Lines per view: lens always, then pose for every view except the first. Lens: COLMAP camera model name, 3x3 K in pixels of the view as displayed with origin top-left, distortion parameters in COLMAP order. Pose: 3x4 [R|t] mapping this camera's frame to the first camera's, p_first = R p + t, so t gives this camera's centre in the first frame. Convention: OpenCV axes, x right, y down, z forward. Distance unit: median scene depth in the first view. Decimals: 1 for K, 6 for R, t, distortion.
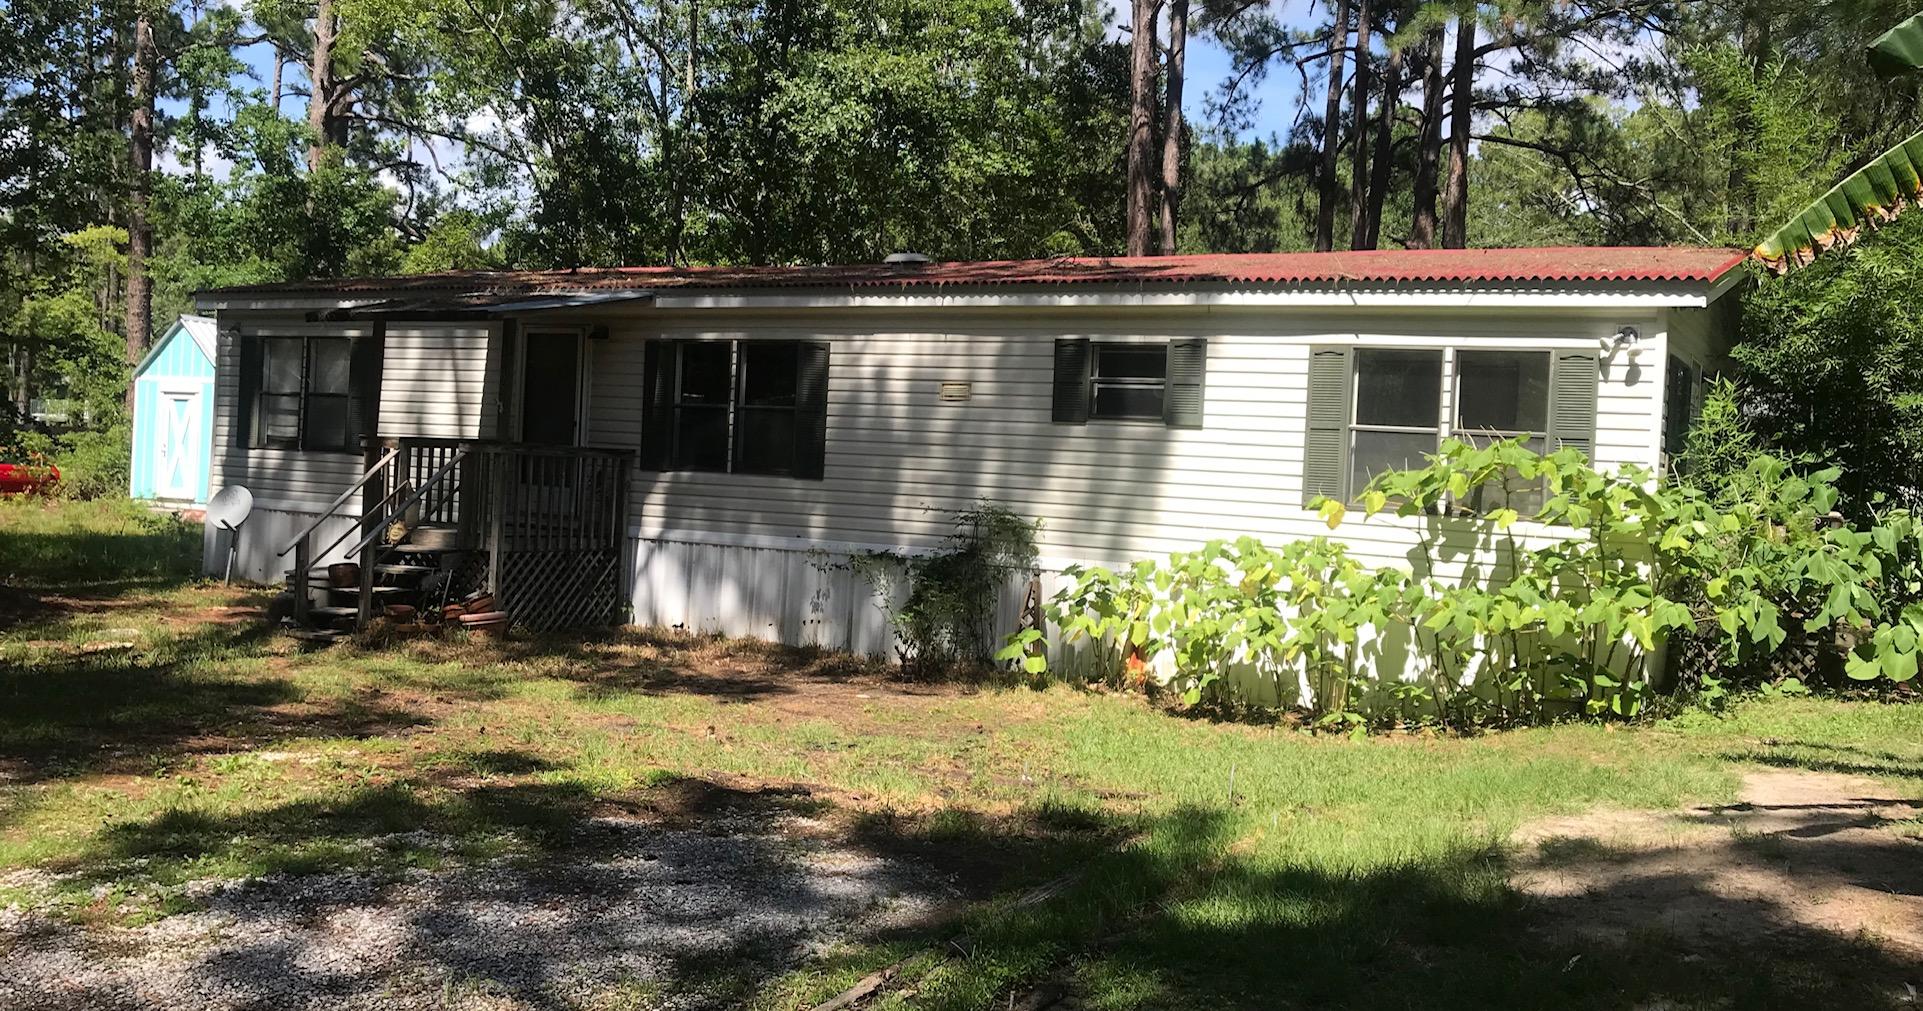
lens RADIAL K [[1671.9, 0, 964.4], [0, 1671.9, 495.2], [0, 0, 1]] dist [0.109113, -0.006153]
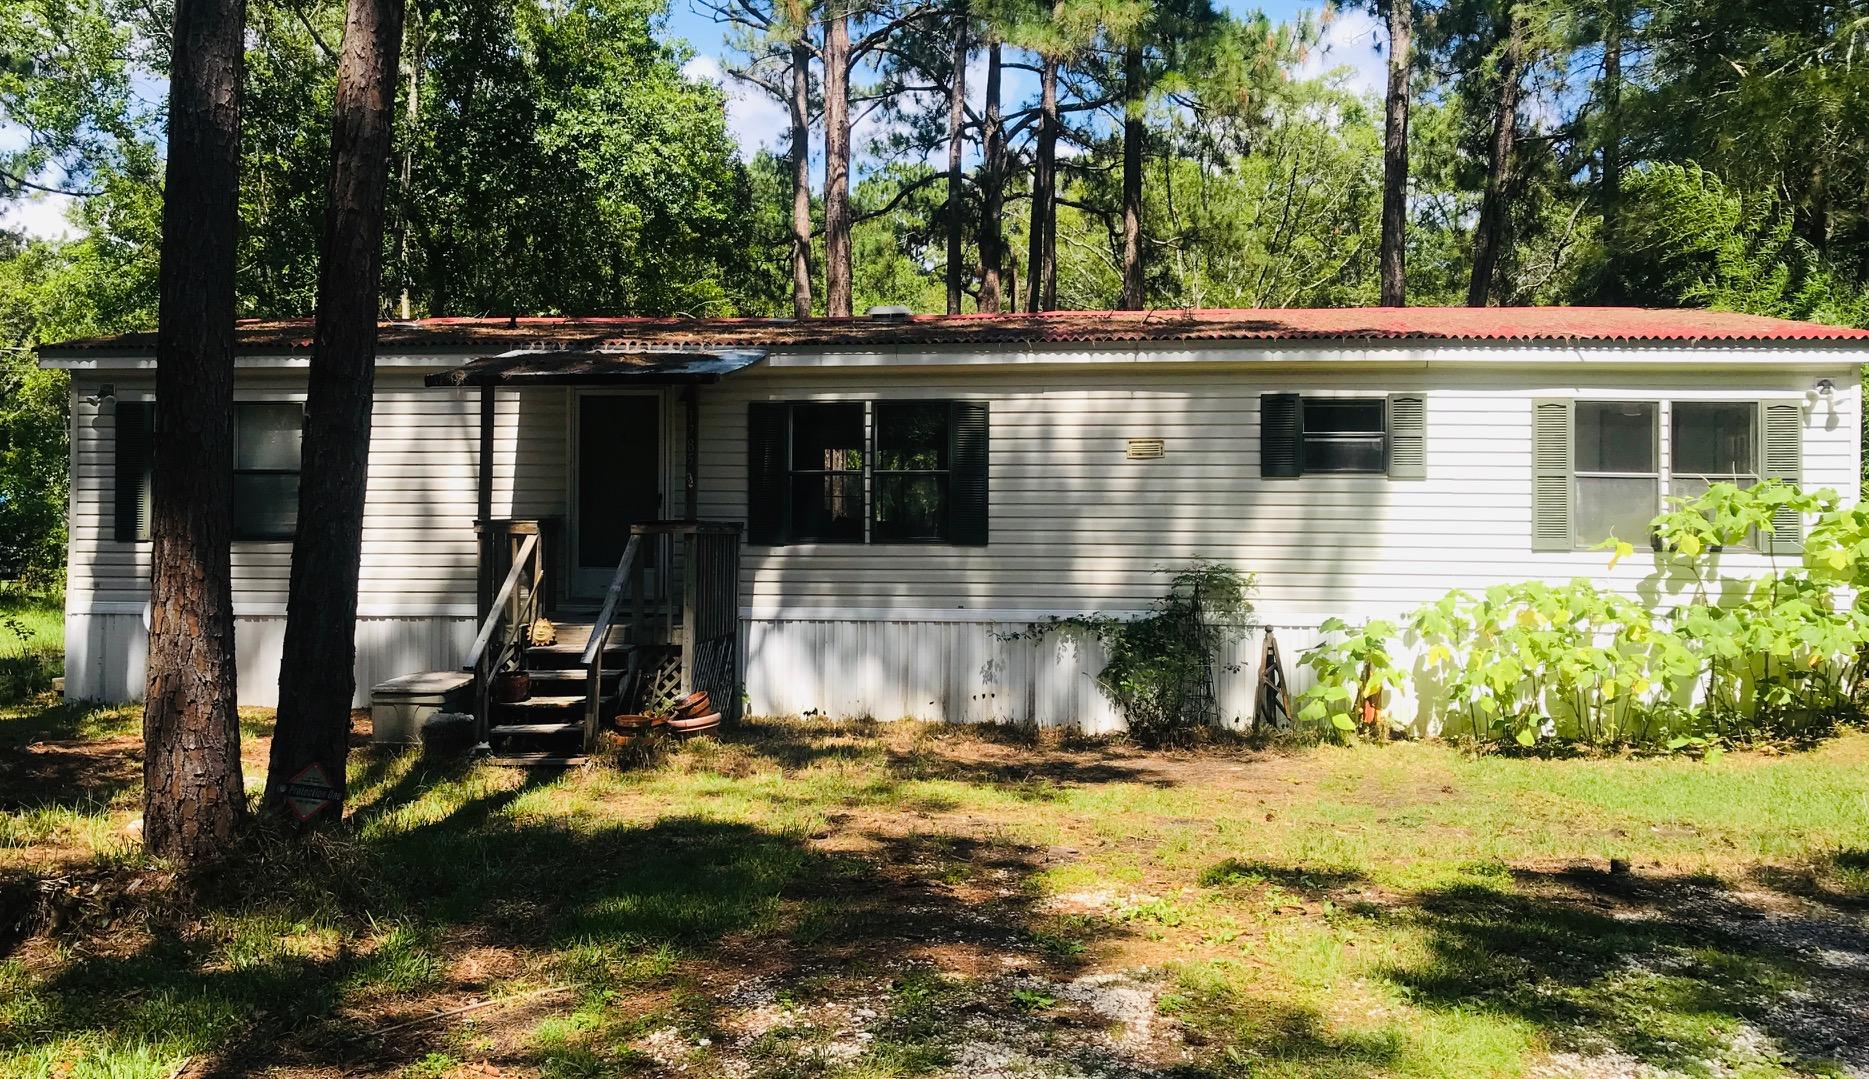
lens RADIAL K [[1661.5, 0, 934.6], [0, 1661.5, 551.9], [0, 0, 1]] dist [0.047035, 0.003712]
pose [[0.921912, -0.048944, 0.384296, -0.484066], [0.045866, 0.998800, 0.017178, -0.023792], [-0.384675, 0.001790, 0.923050, 0.142695]]
